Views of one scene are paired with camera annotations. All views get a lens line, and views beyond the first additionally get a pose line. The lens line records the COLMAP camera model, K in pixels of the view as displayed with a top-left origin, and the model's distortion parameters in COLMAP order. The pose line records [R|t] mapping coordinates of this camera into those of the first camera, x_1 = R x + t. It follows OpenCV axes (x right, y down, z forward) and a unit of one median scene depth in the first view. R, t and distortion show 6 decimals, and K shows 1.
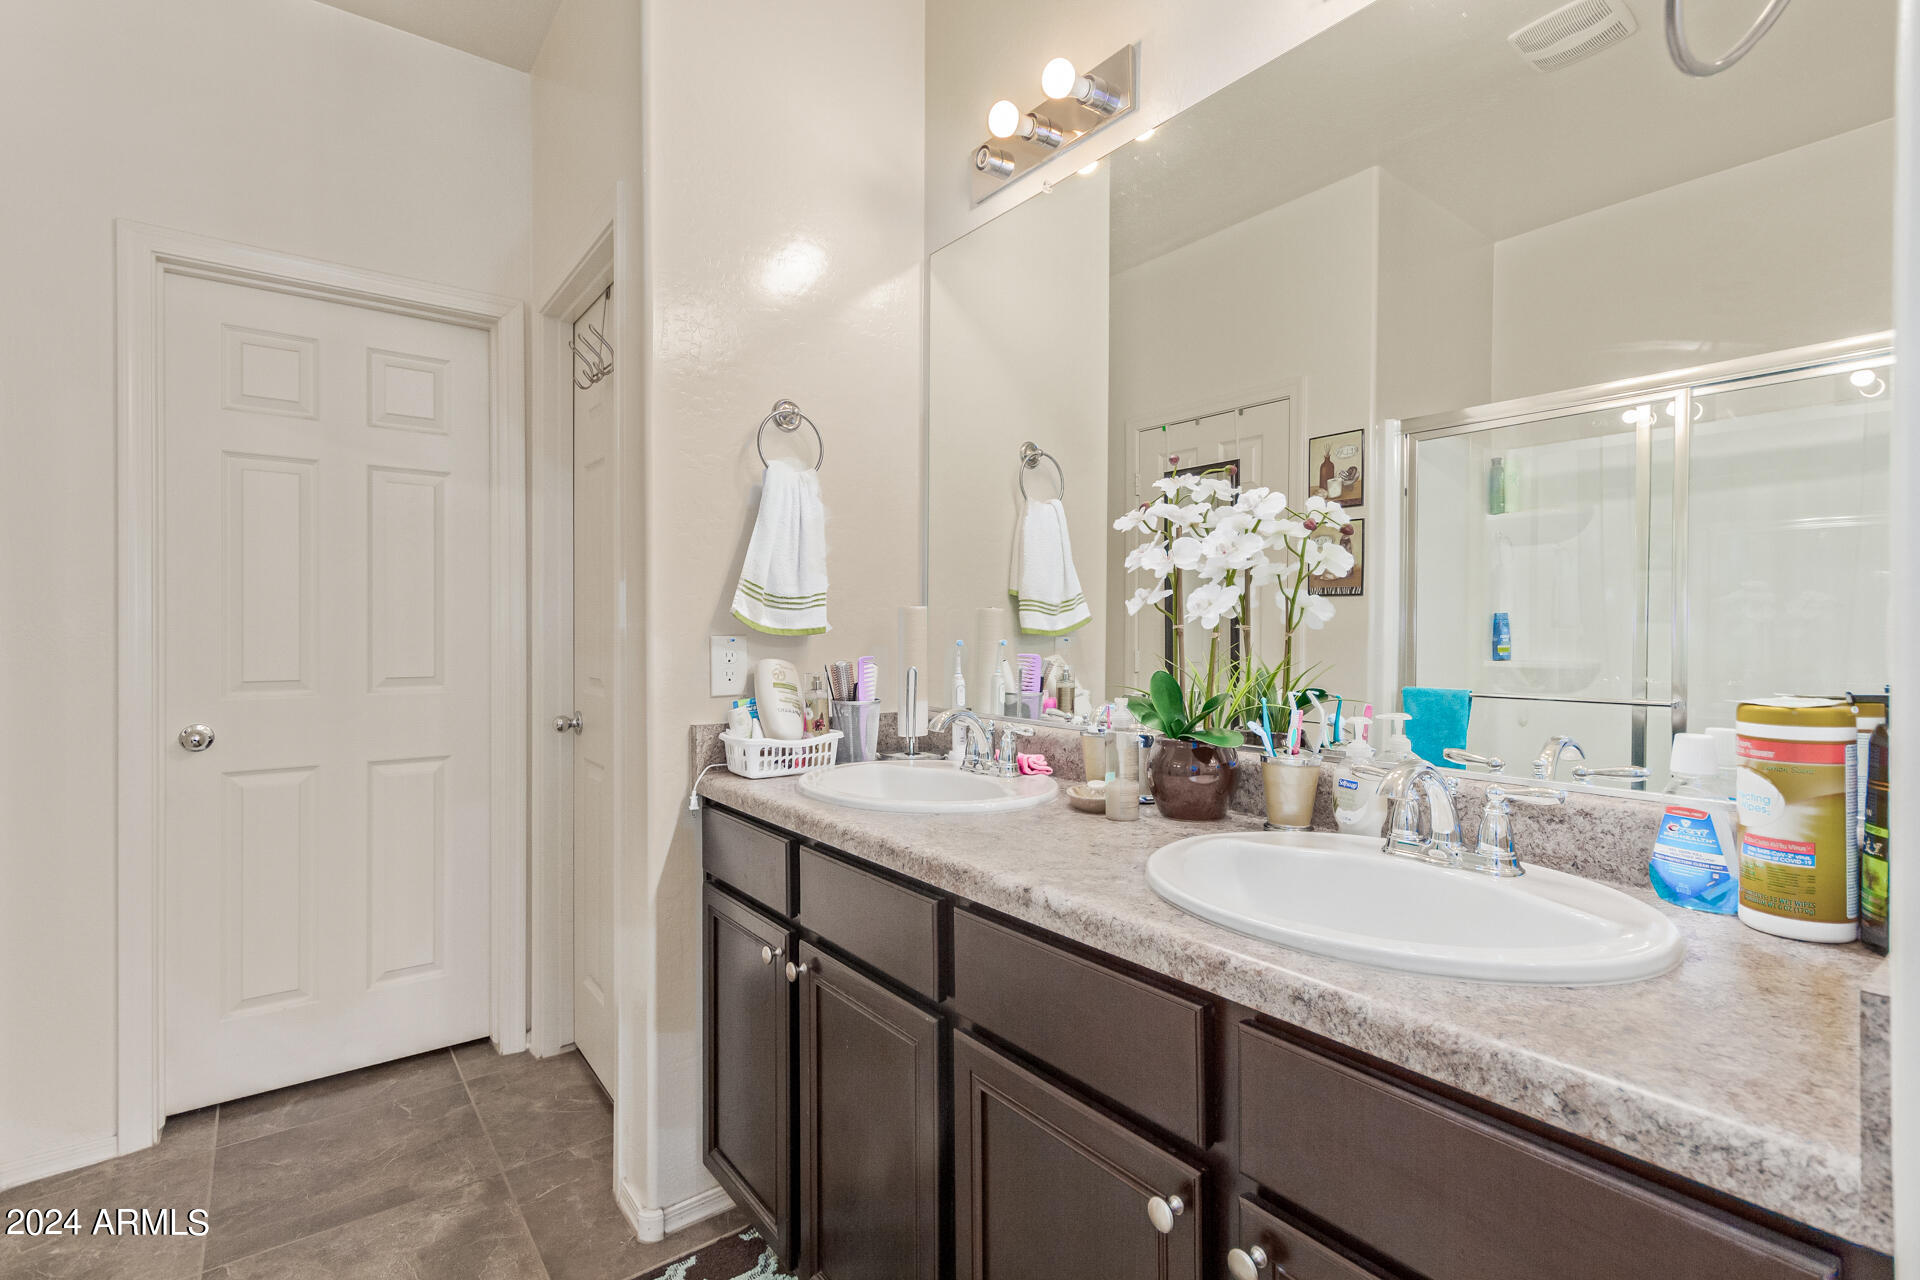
lens RADIAL K [[892.5, 0, 920.7], [0, 892.5, 634.1], [0, 0, 1]] dist [0.004533, 0.000690]
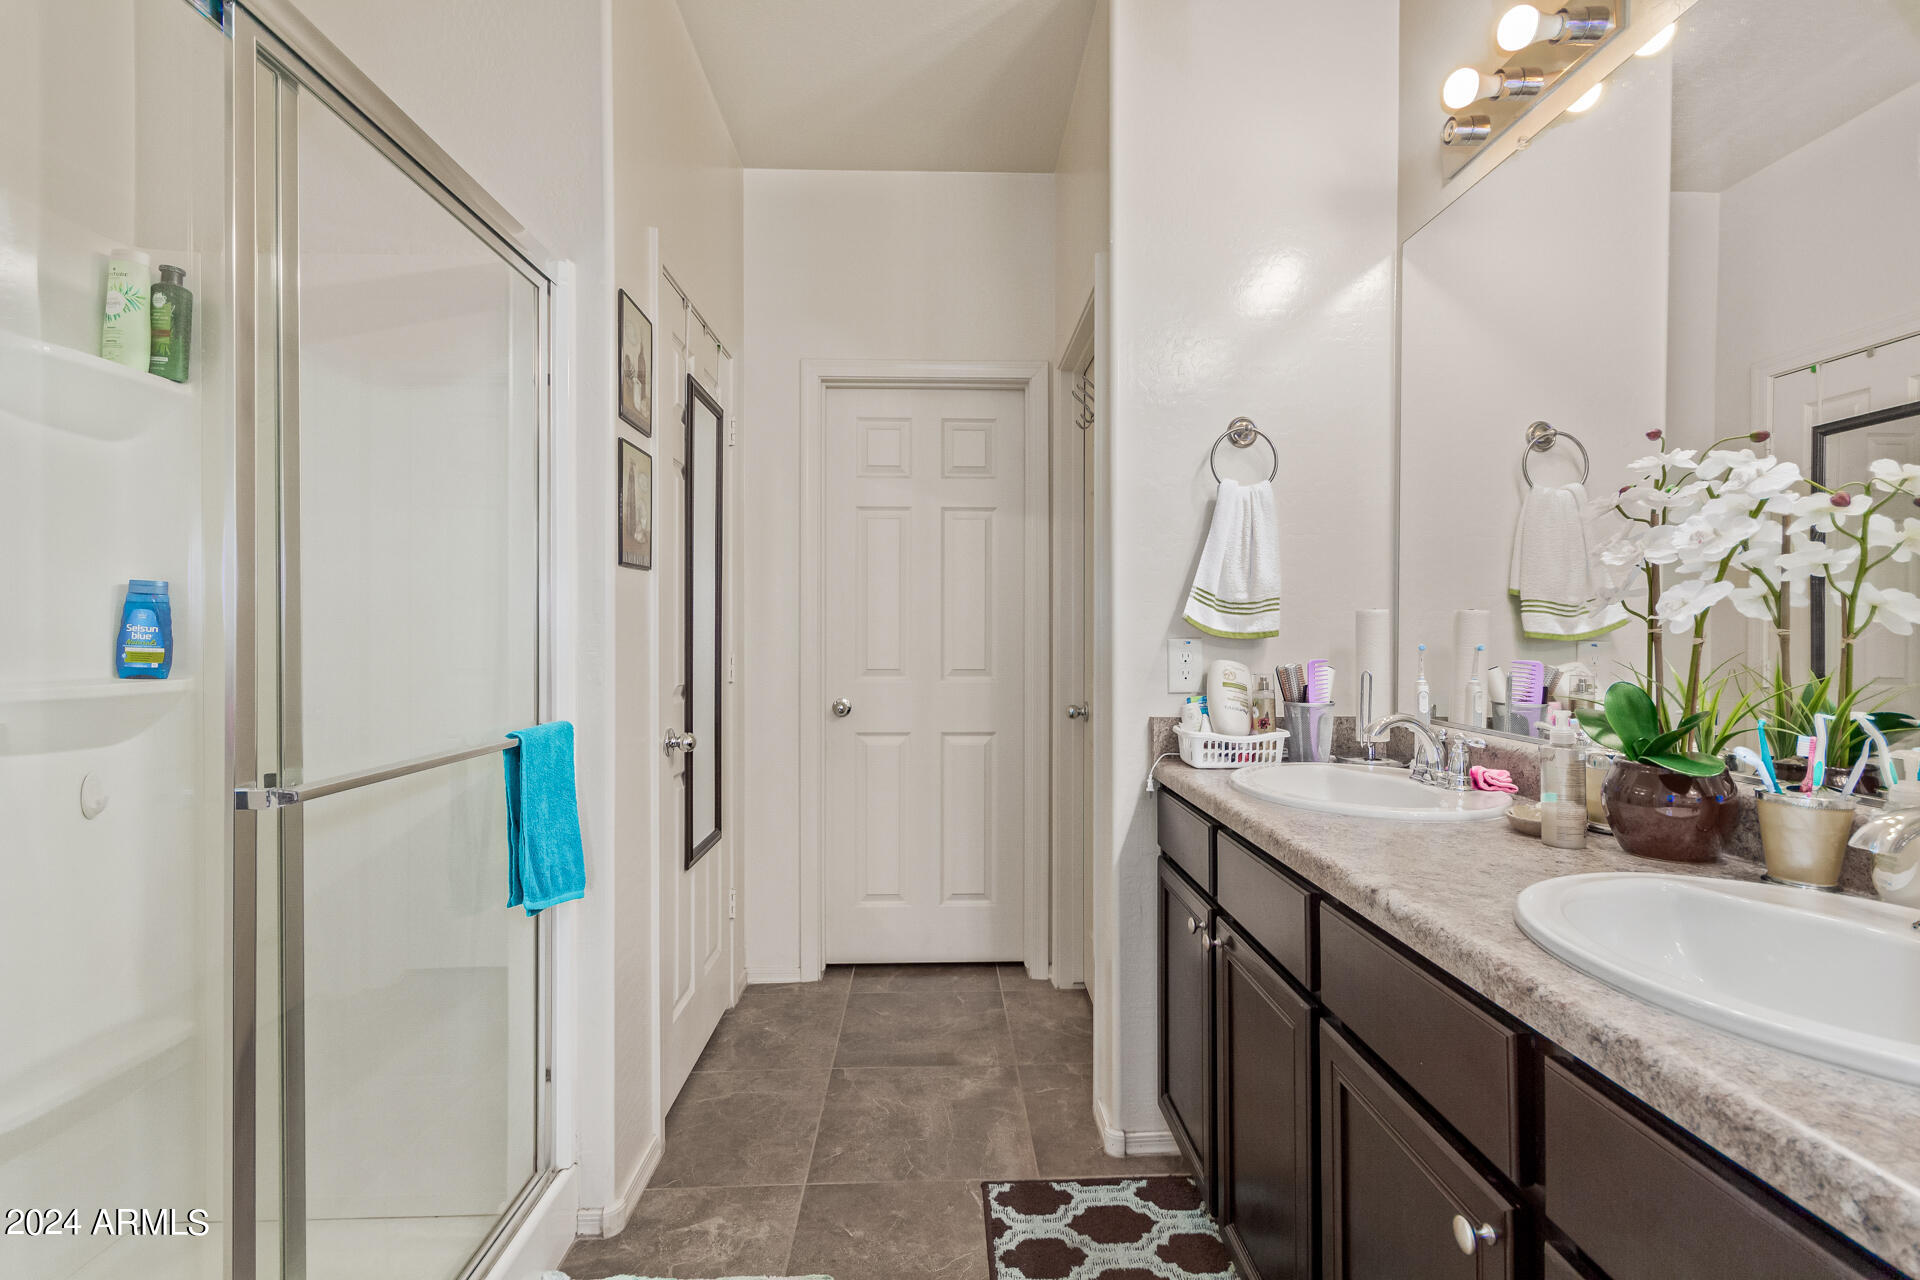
lens RADIAL K [[892.5, 0, 970.0], [0, 892.5, 636.8], [0, 0, 1]] dist [0.004533, 0.000690]
pose [[0.815218, 0.004478, -0.579137, 0.210847], [-0.003518, 0.999990, 0.002780, -0.002443], [0.579144, -0.000228, 0.815225, -0.059403]]
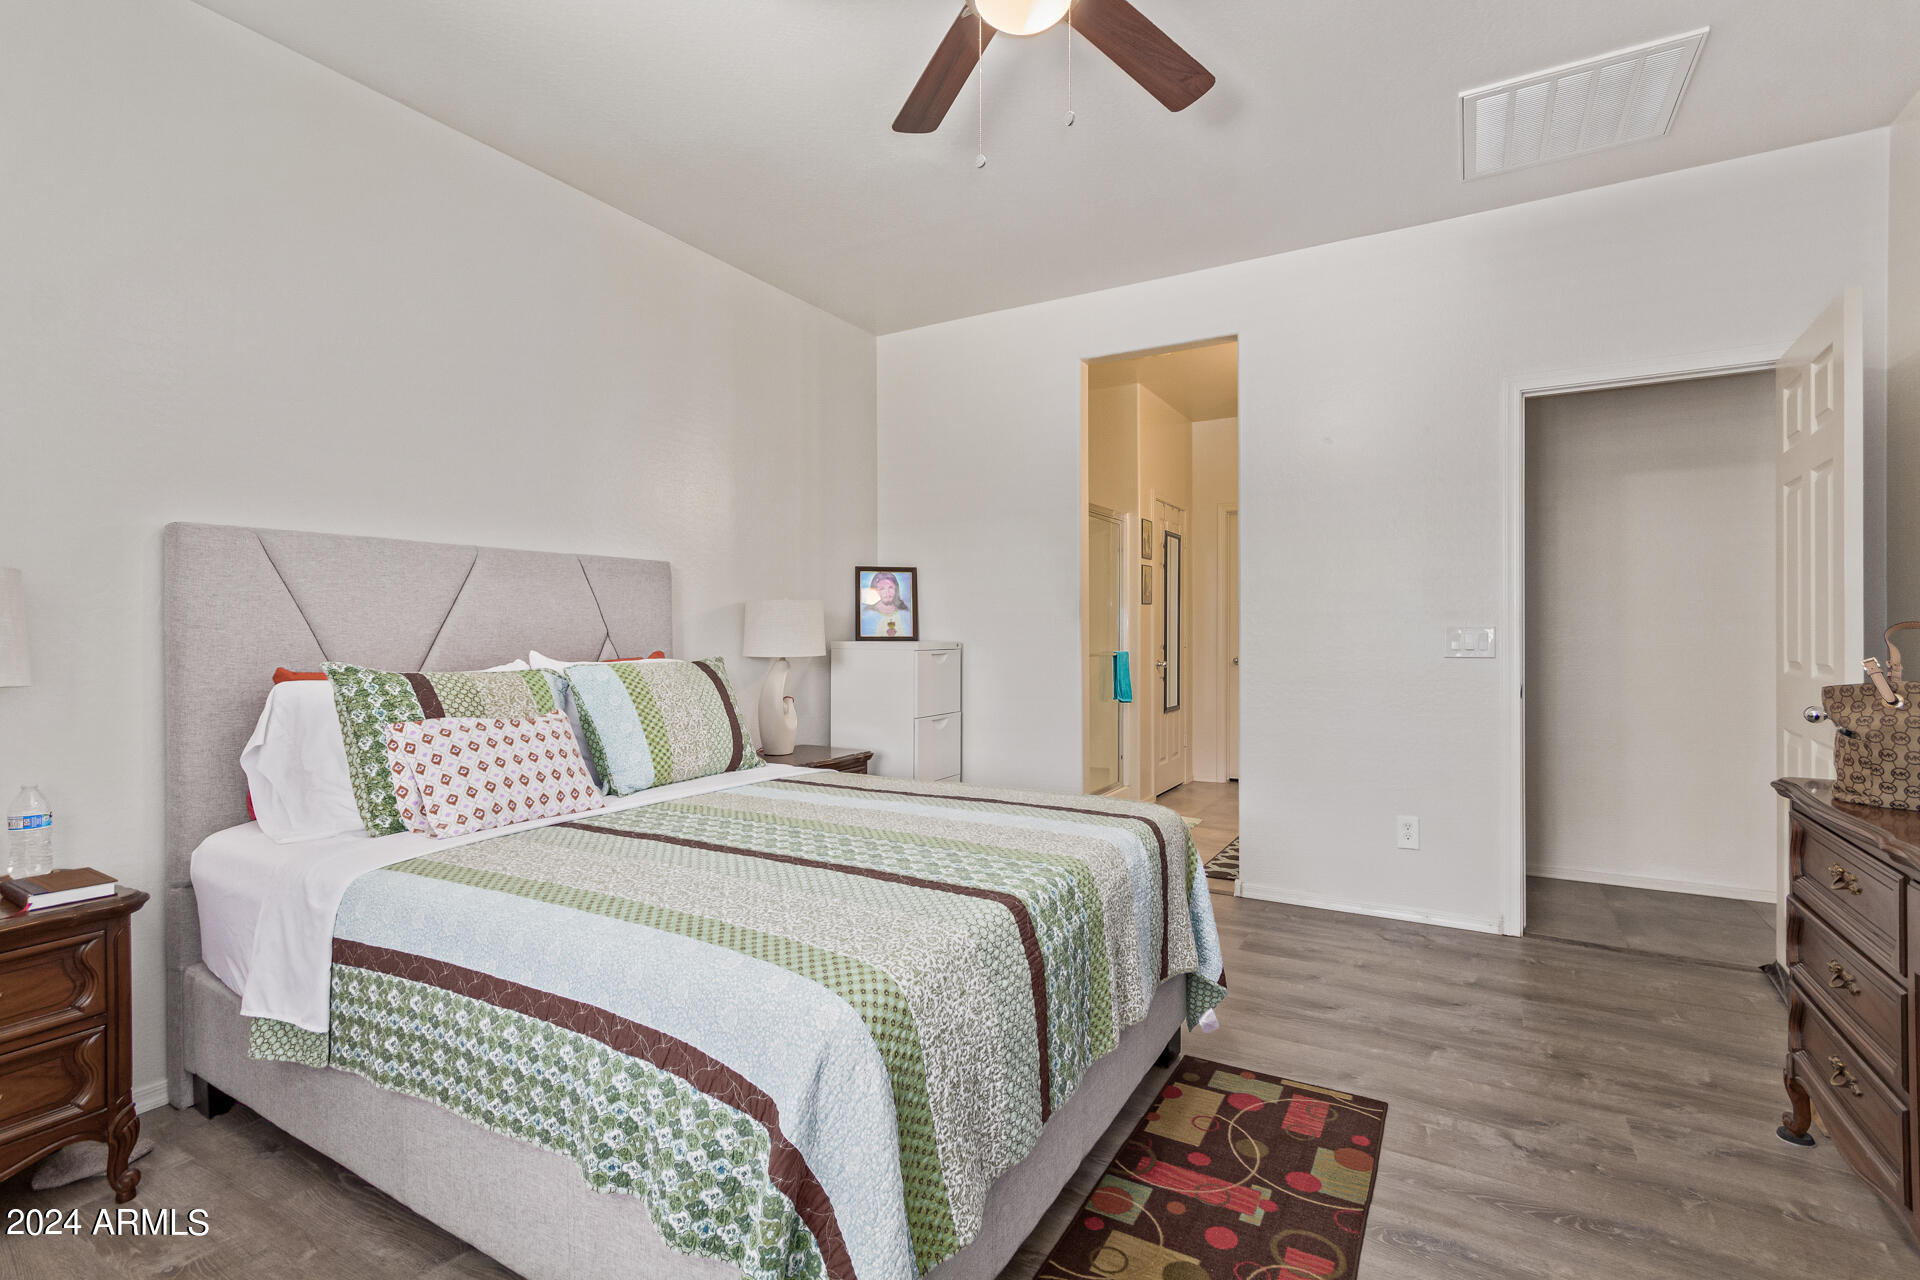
lens RADIAL K [[892.5, 0, 963.9], [0, 892.5, 639.6], [0, 0, 1]] dist [0.004533, 0.000690]
pose [[0.384780, 0.016164, -0.922867, 1.775114], [-0.001363, 0.999856, 0.016944, -0.004927], [0.923007, -0.005262, 0.384747, -1.124713]]
